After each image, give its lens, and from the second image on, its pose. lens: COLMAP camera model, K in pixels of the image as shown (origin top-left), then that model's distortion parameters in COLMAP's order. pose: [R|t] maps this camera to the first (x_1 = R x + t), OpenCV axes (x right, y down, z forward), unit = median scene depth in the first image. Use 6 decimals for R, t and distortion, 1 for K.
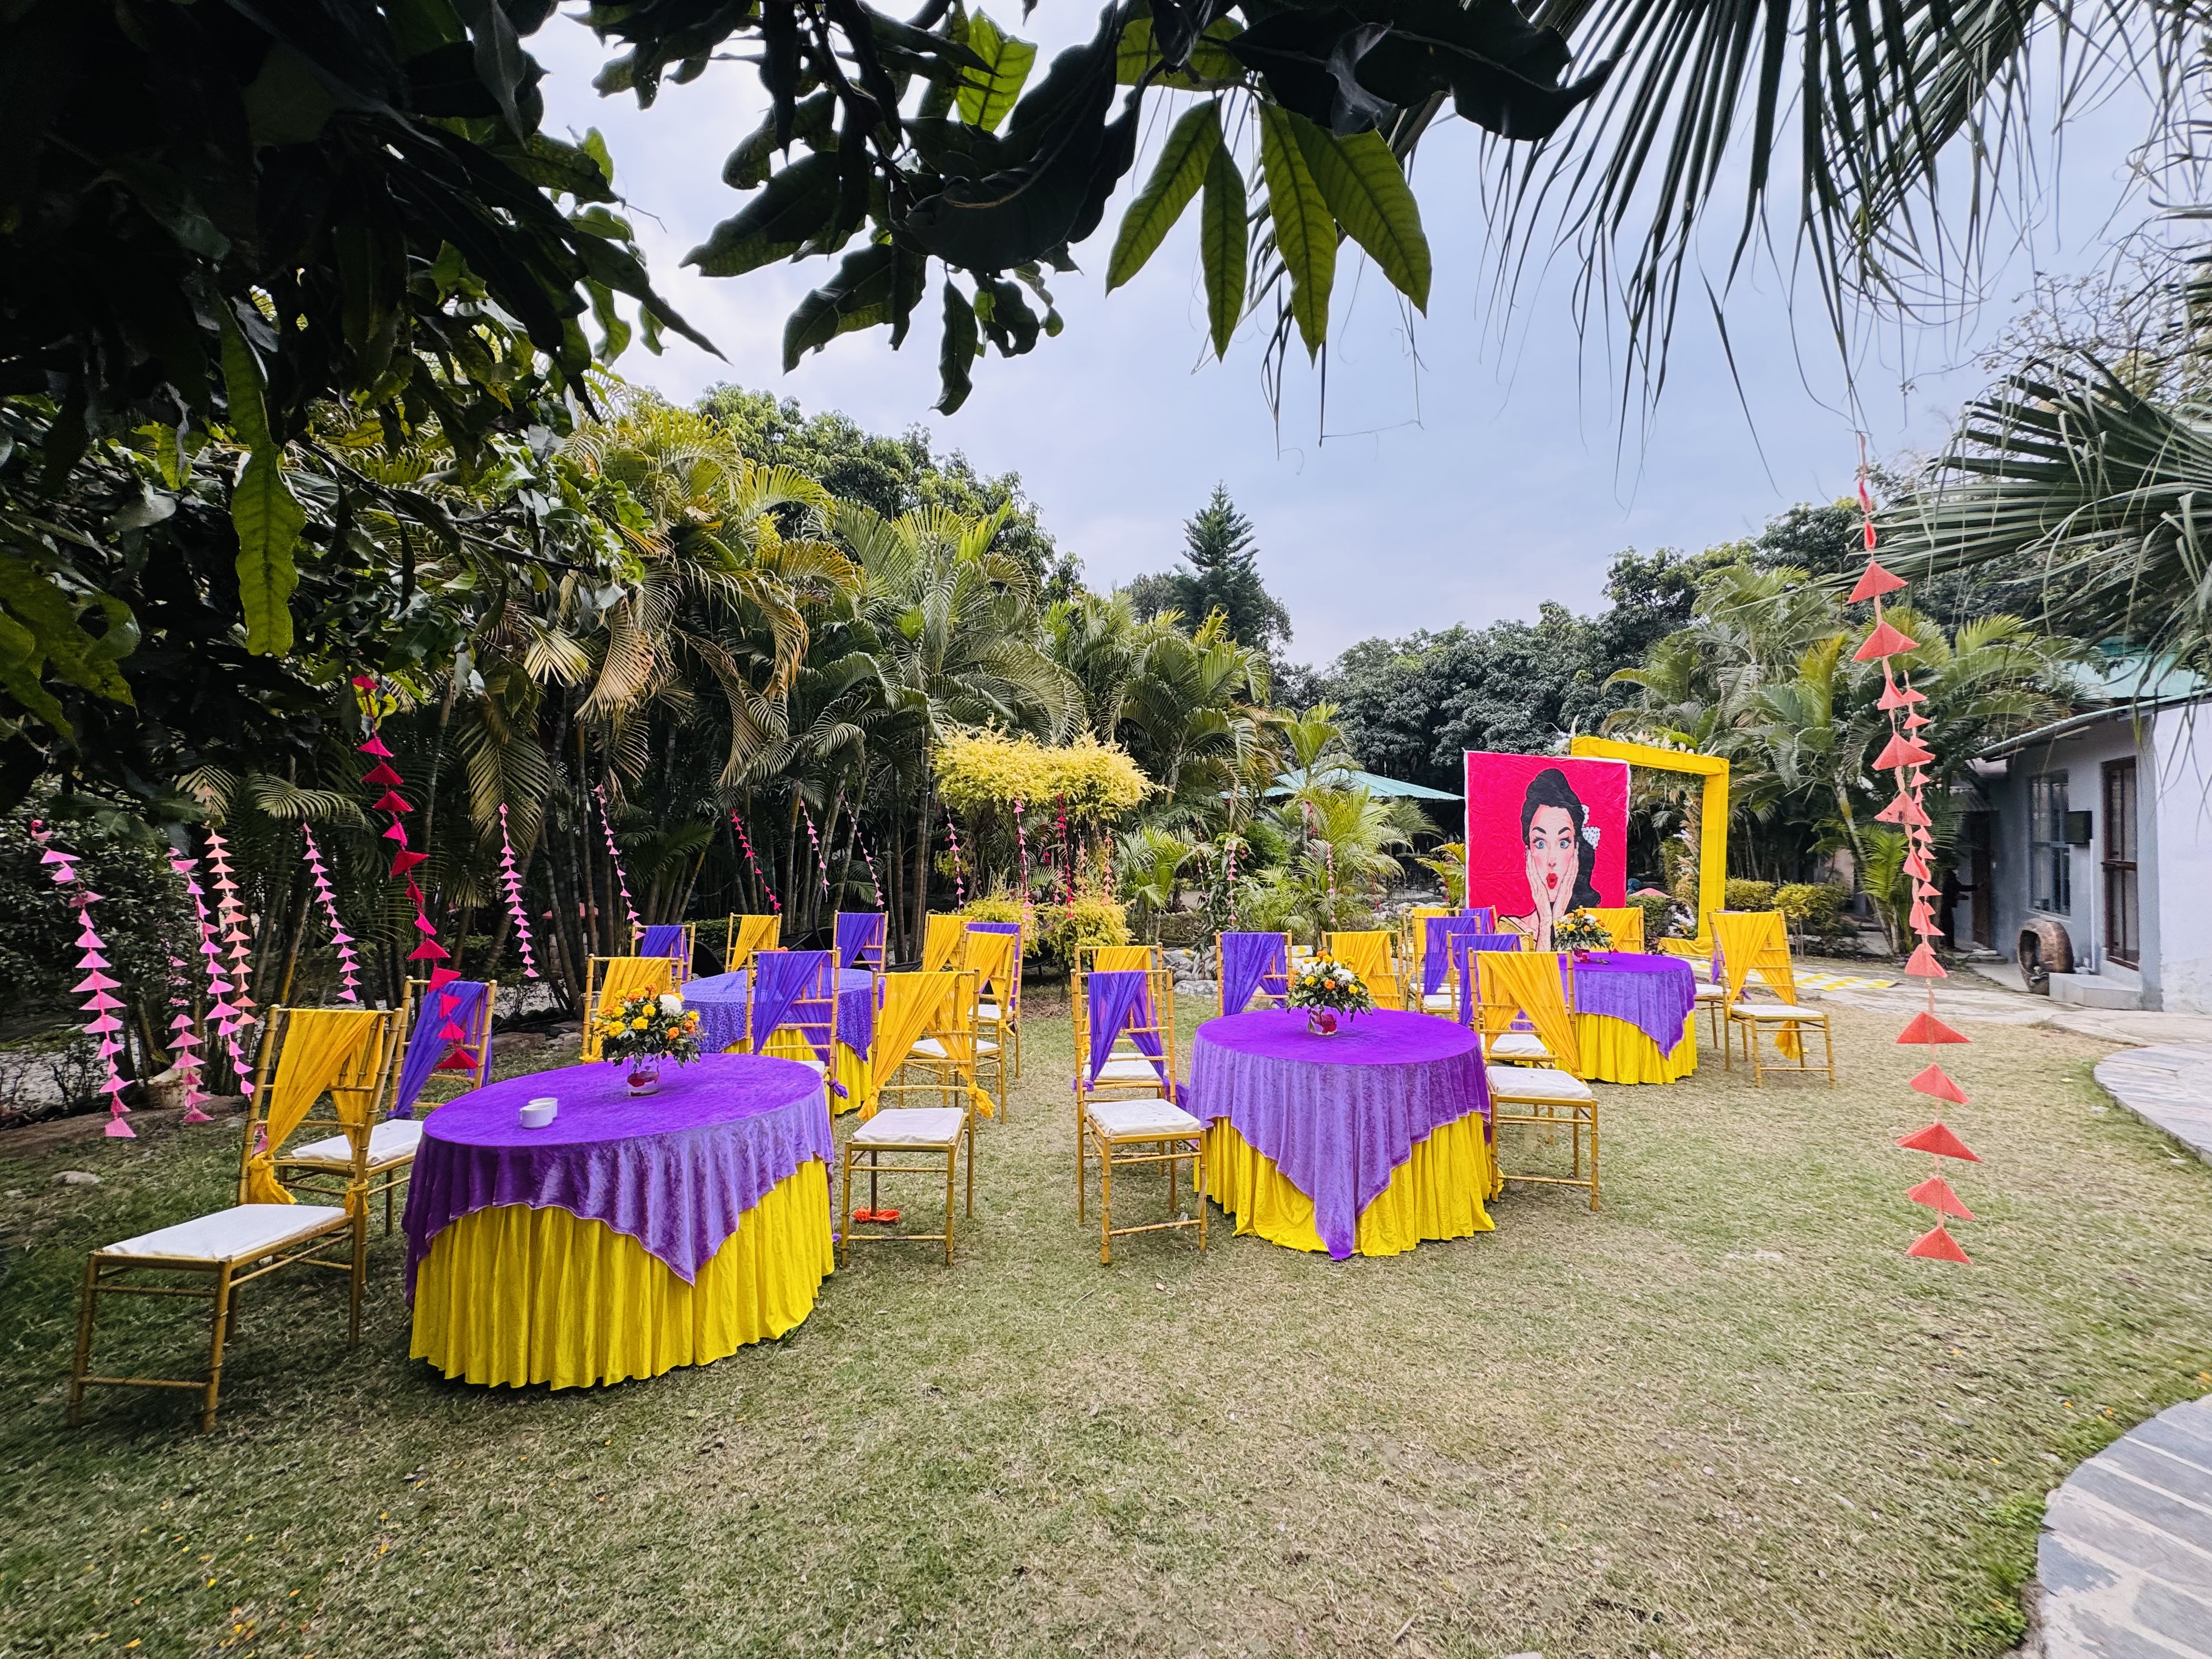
lens RADIAL K [[873.4, 0, 1101.8], [0, 873.4, 823.2], [0, 0, 1]] dist [-0.008586, -0.000223]
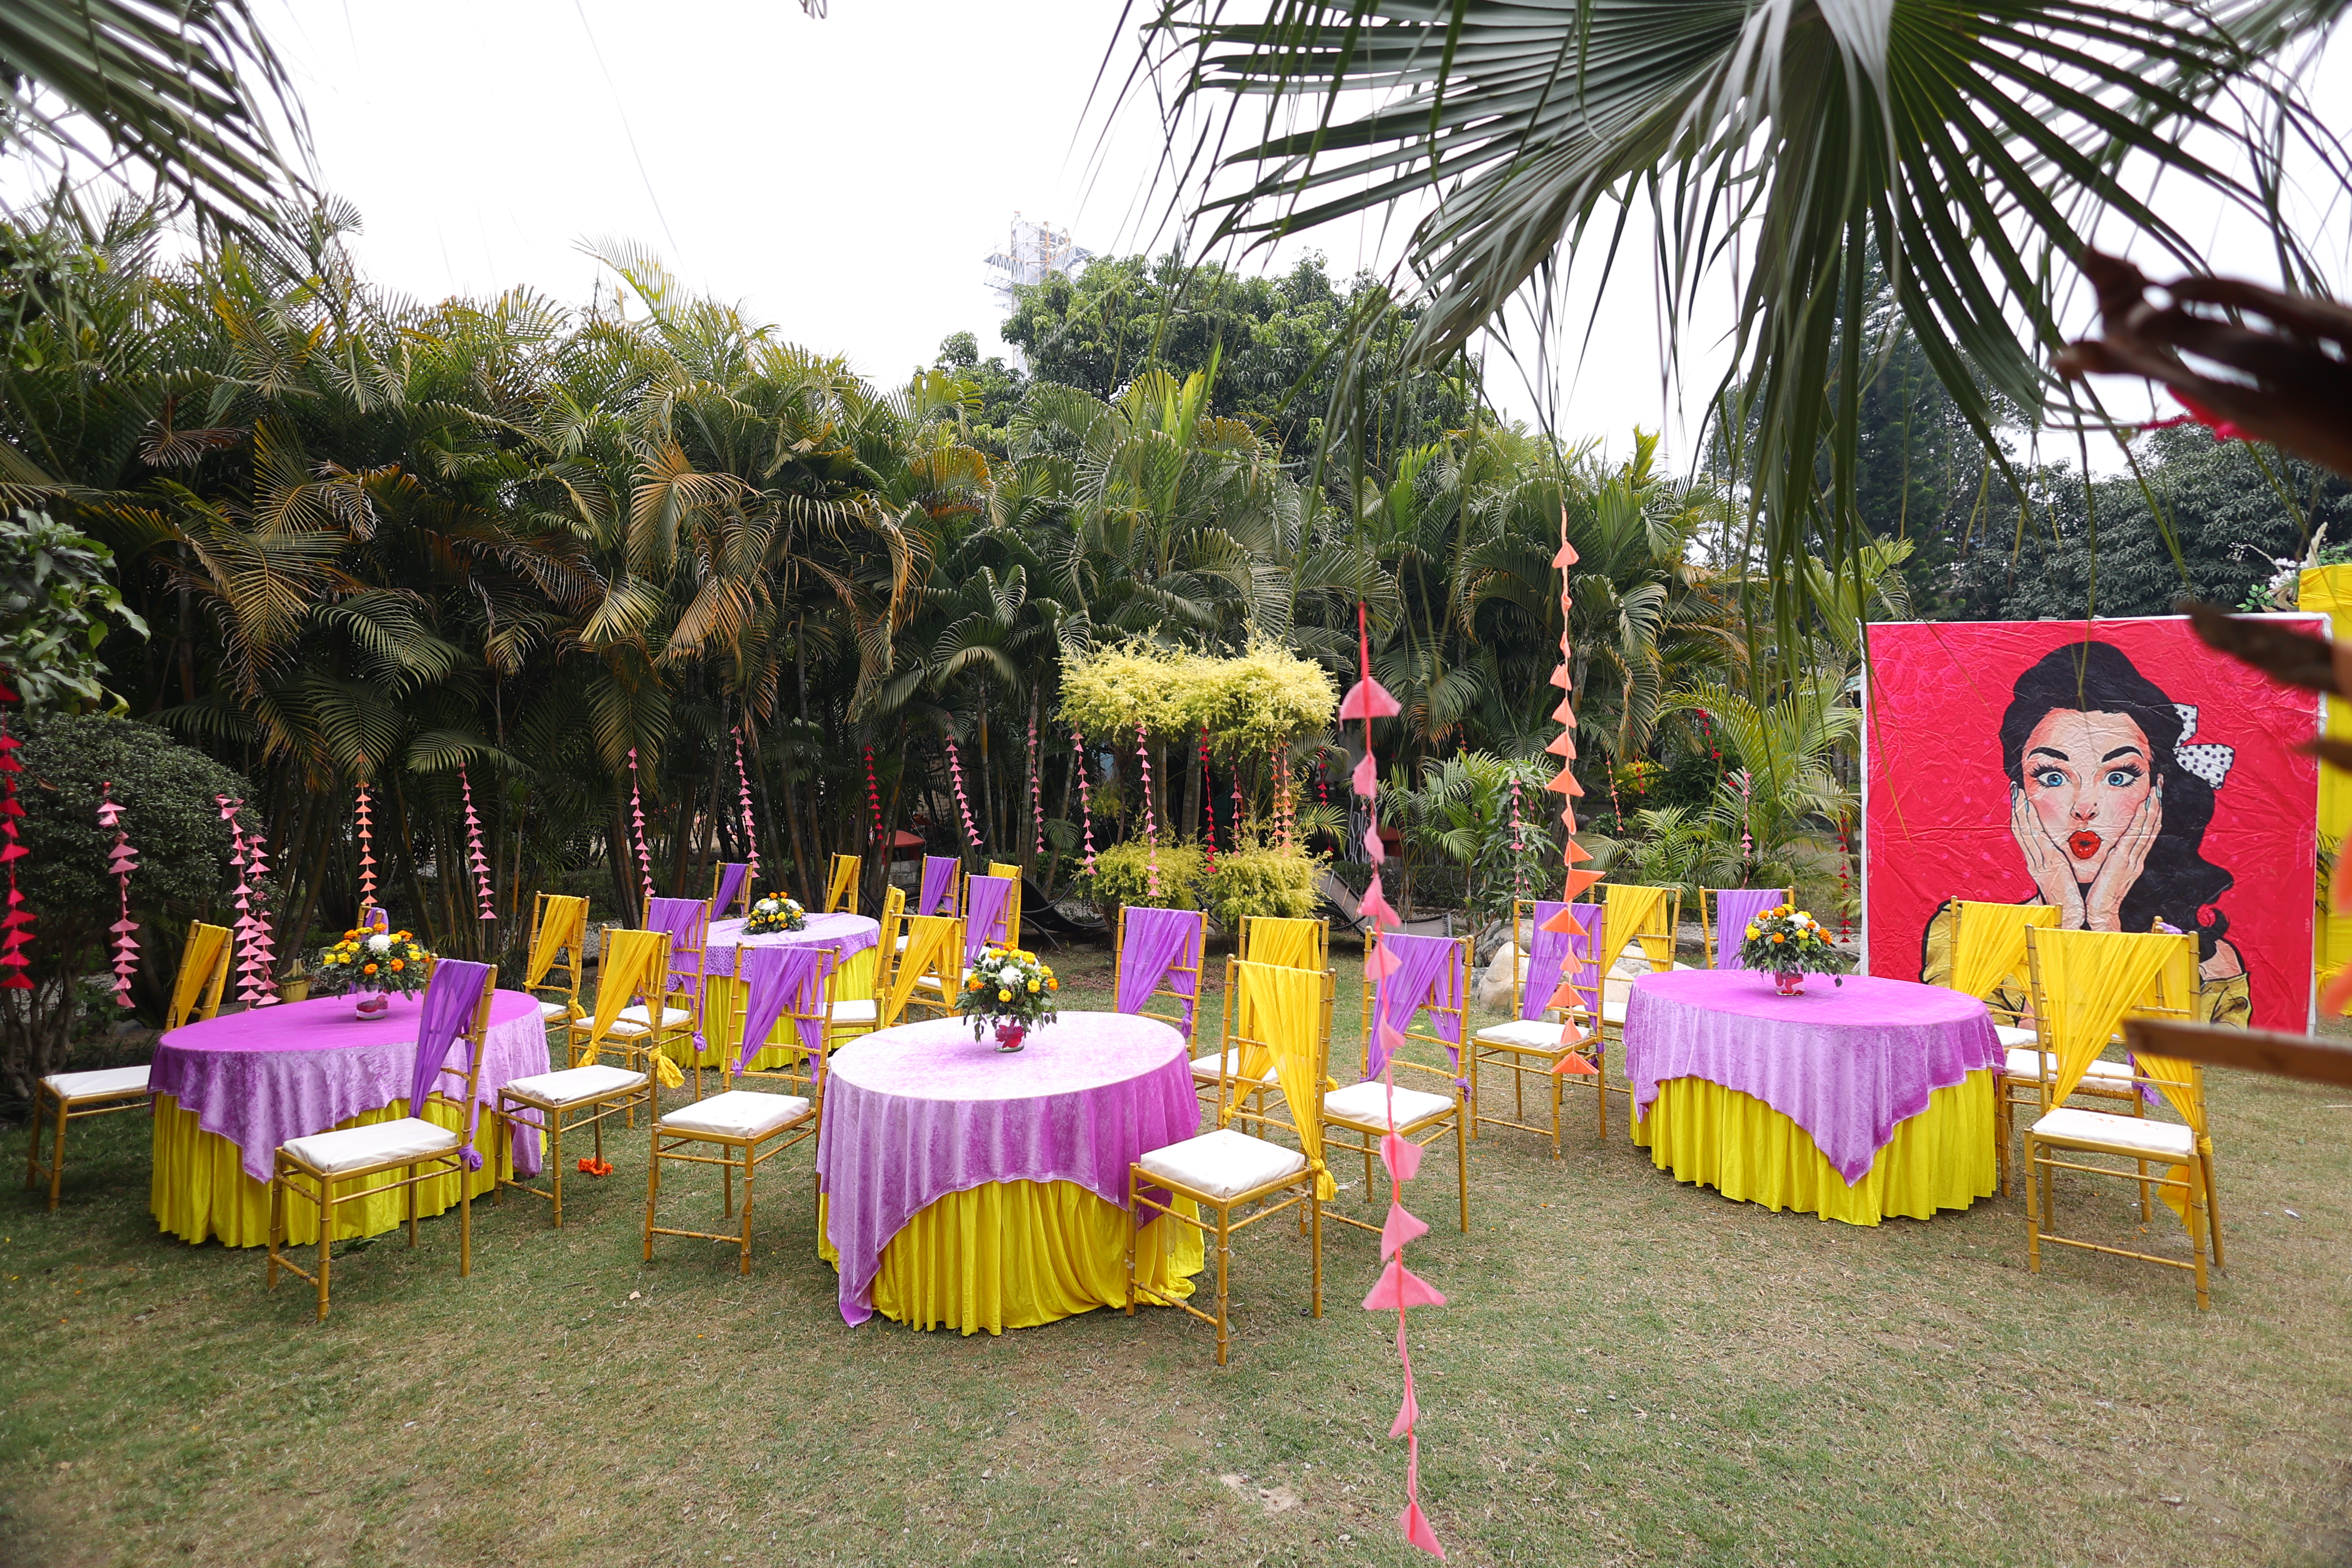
lens RADIAL K [[1090.1, 0, 1167.0], [0, 1090.1, 771.2], [0, 0, 1]] dist [0.000599, -0.004903]
pose [[0.853581, -0.000421, -0.520960, 0.444255], [0.019692, 0.999311, 0.031457, -0.015810], [0.520588, -0.037109, 0.853001, 0.132088]]
